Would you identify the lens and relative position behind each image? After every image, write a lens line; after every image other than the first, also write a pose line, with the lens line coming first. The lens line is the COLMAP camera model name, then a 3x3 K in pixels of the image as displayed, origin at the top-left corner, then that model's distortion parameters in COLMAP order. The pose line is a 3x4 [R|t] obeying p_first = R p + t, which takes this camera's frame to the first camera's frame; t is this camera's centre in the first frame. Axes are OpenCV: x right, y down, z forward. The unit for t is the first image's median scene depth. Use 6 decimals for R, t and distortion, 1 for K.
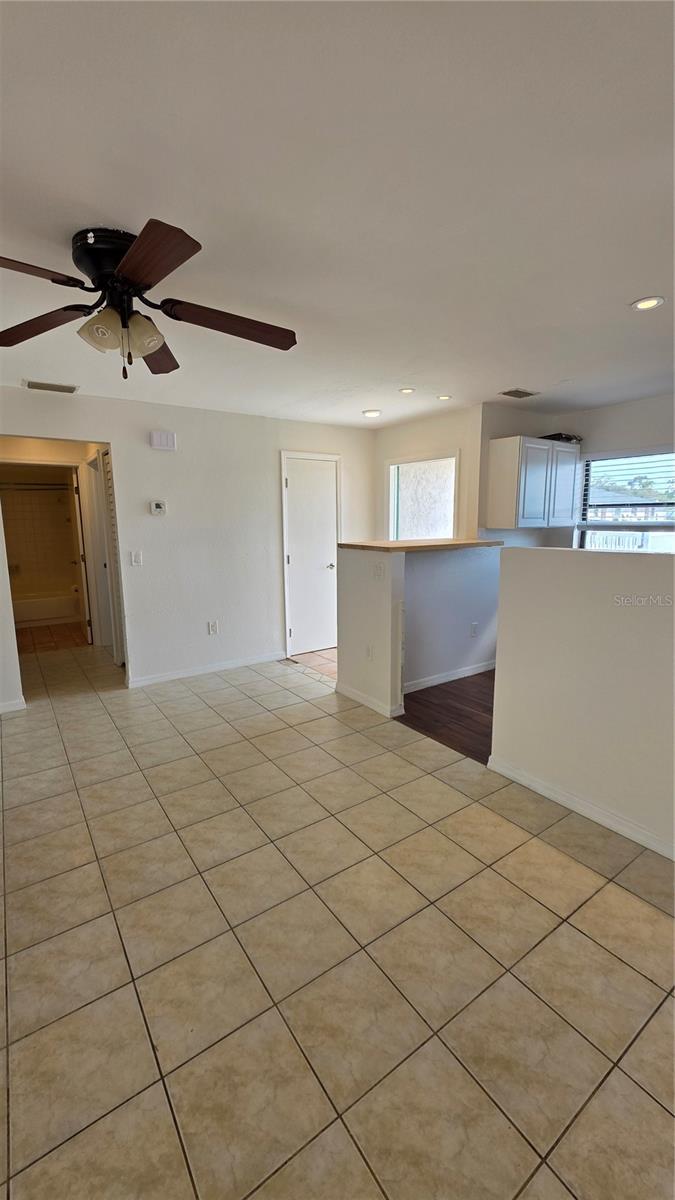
lens RADIAL K [[484.6, 0, 336.0], [0, 484.6, 595.7], [0, 0, 1]] dist [-0.001346, -0.000080]
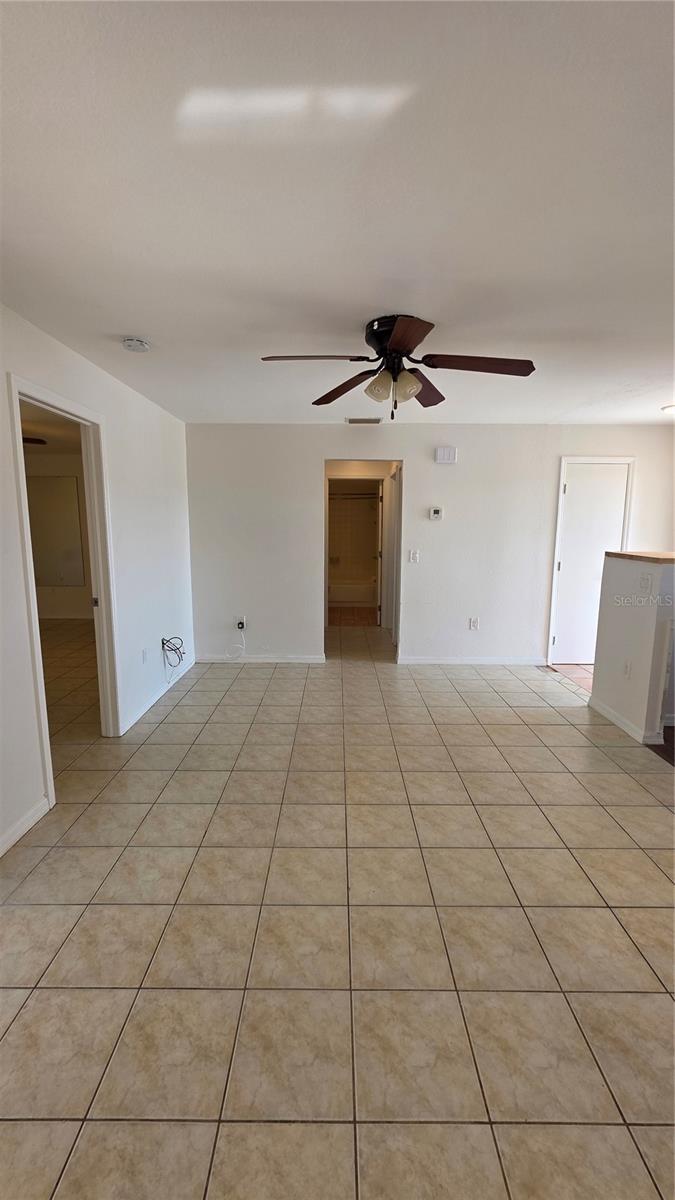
lens RADIAL K [[478.7, 0, 333.5], [0, 478.7, 604.6], [0, 0, 1]] dist [-0.000059, 0.000447]
pose [[0.817585, 0.112297, -0.564751, 0.159833], [-0.106293, 0.993376, 0.043646, 0.016737], [0.565912, 0.024345, 0.824106, -0.120444]]
